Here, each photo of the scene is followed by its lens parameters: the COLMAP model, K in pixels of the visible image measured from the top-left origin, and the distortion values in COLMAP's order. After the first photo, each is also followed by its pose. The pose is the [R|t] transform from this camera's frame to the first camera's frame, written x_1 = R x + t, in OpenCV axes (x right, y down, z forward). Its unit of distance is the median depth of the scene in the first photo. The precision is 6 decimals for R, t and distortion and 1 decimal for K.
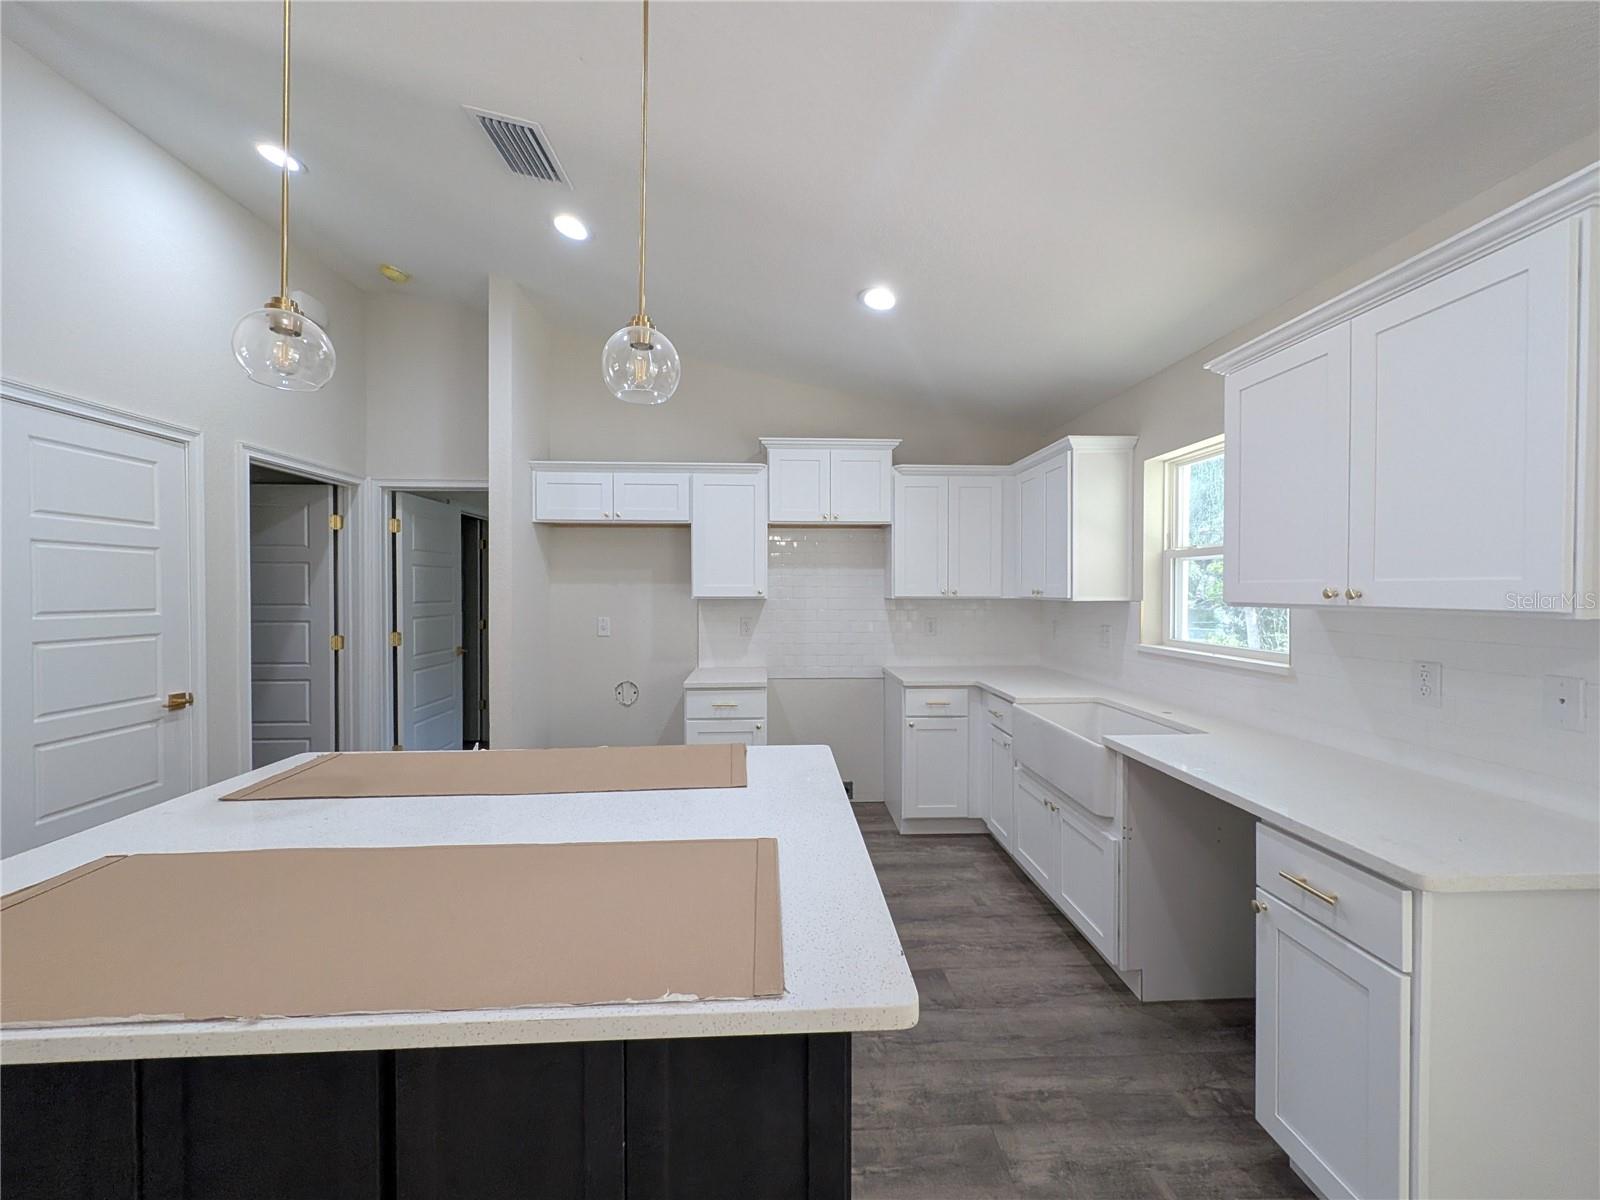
lens RADIAL K [[642.1, 0, 800.0], [0, 642.1, 600.0], [0, 0, 1]] dist [0.009755, -0.000475]
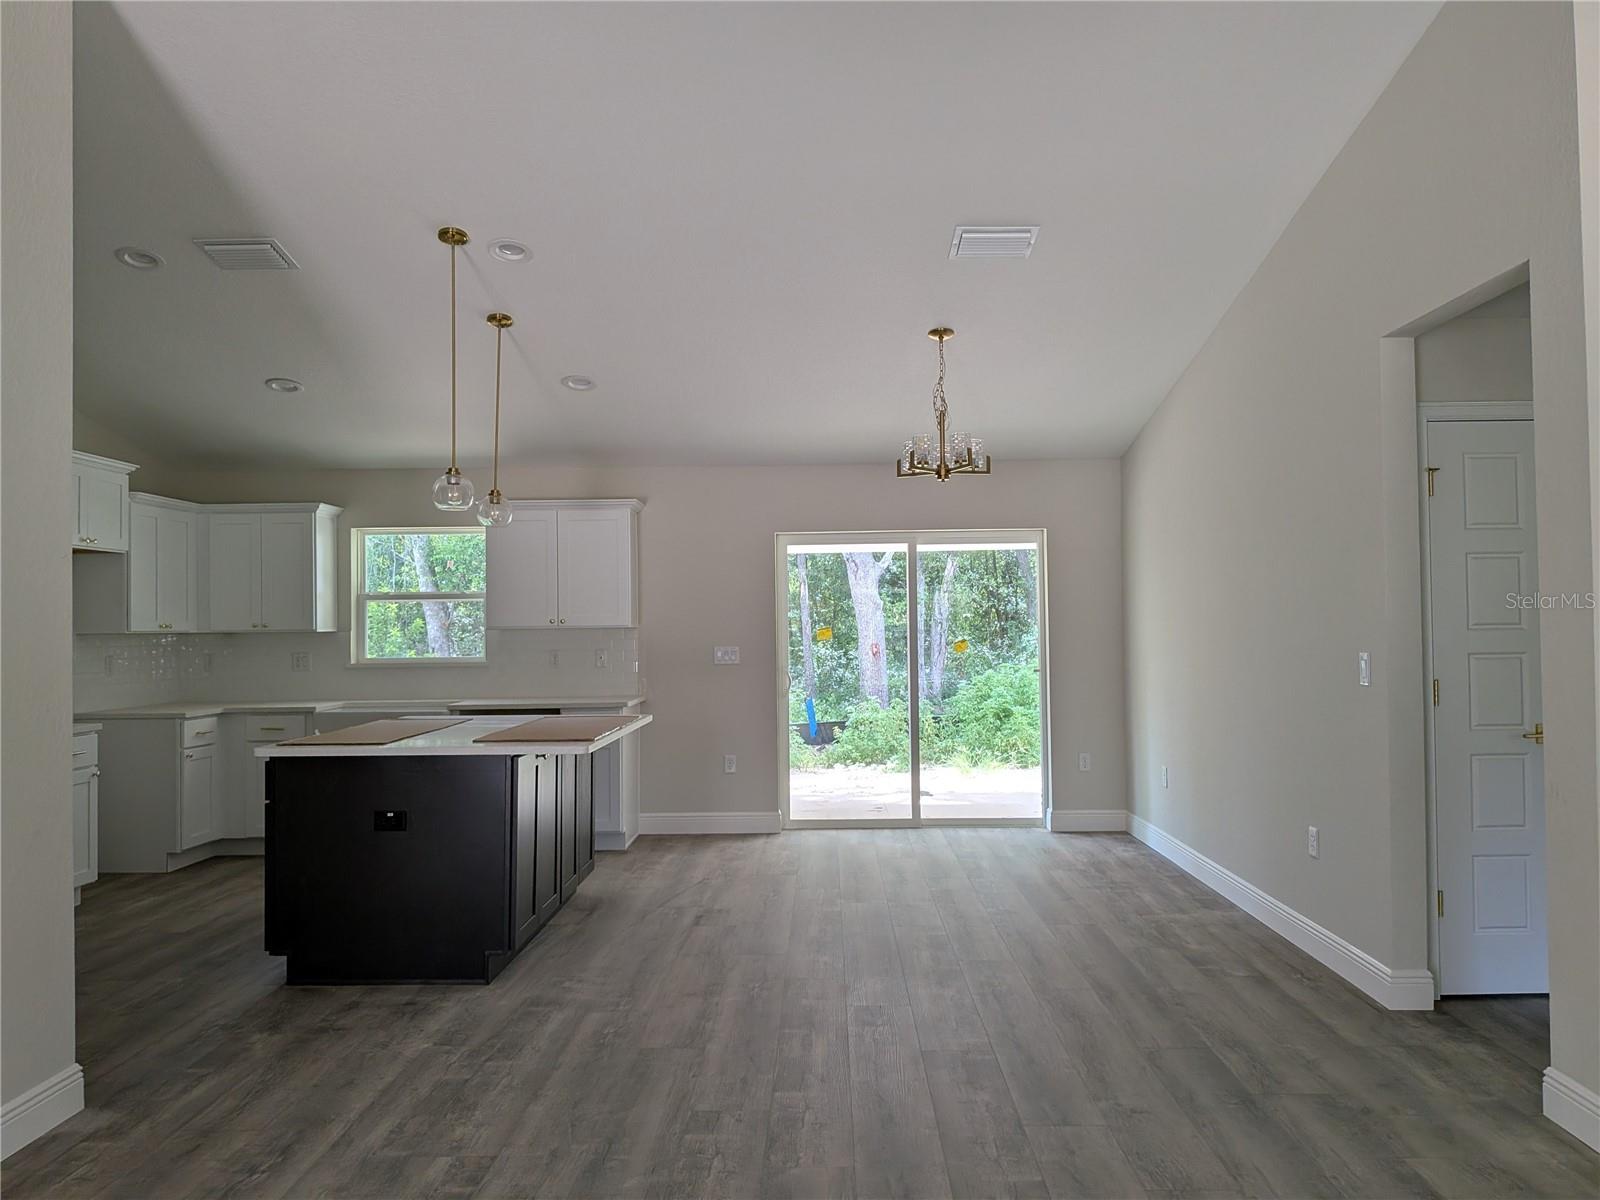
lens RADIAL K [[1161.7, 0, 800.0], [0, 1161.7, 600.0], [0, 0, 1]] dist [-0.004711, -0.001233]
pose [[0.064124, 0.023299, 0.997670, -1.810811], [0.032085, 0.999162, -0.025397, 0.027189], [-0.997426, 0.033639, 0.063323, -0.086852]]
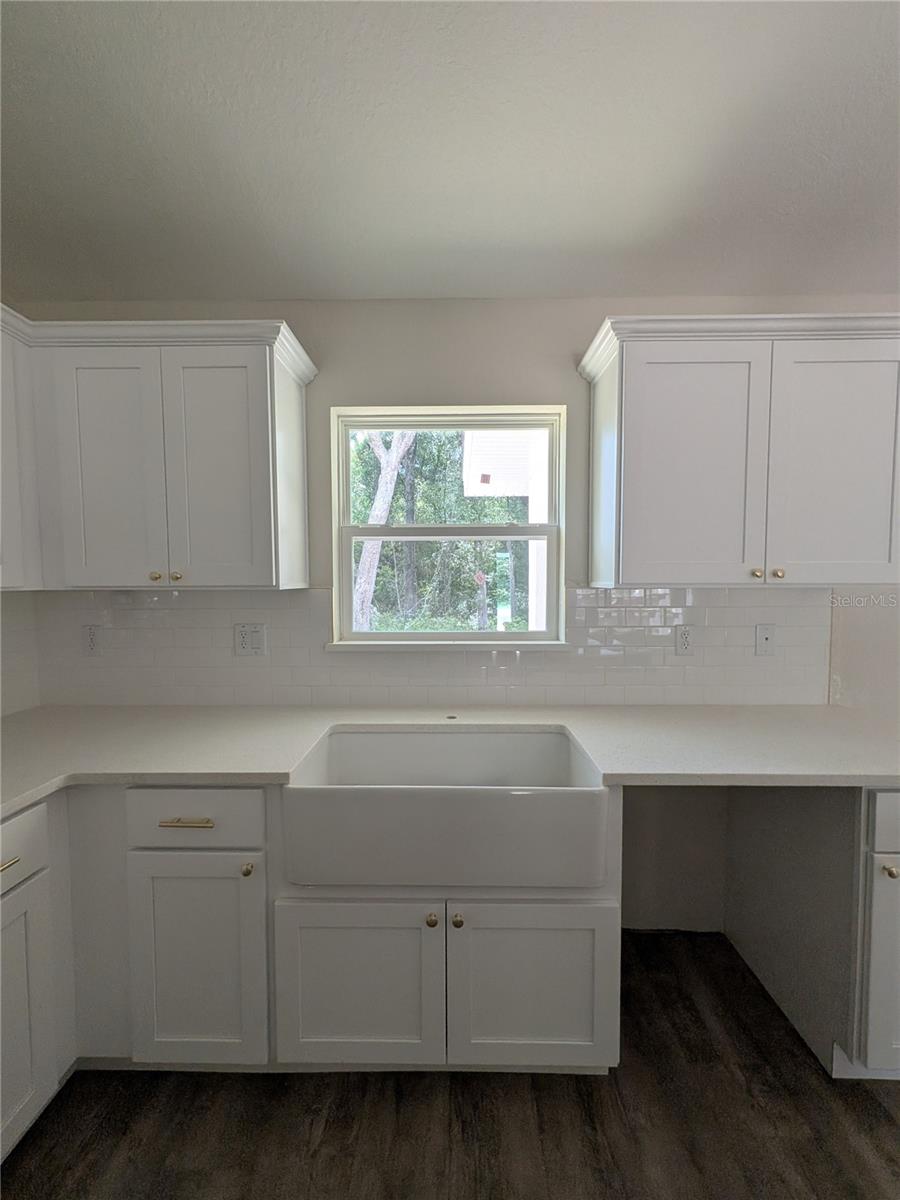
lens RADIAL K [[481.6, 0, 450.0], [0, 481.6, 600.0], [0, 0, 1]] dist [0.009755, -0.000475]
pose [[0.063124, -0.048914, 0.996806, -0.047722], [0.024111, 0.998581, 0.047474, -0.008161], [-0.997714, 0.021037, 0.064213, 0.814932]]
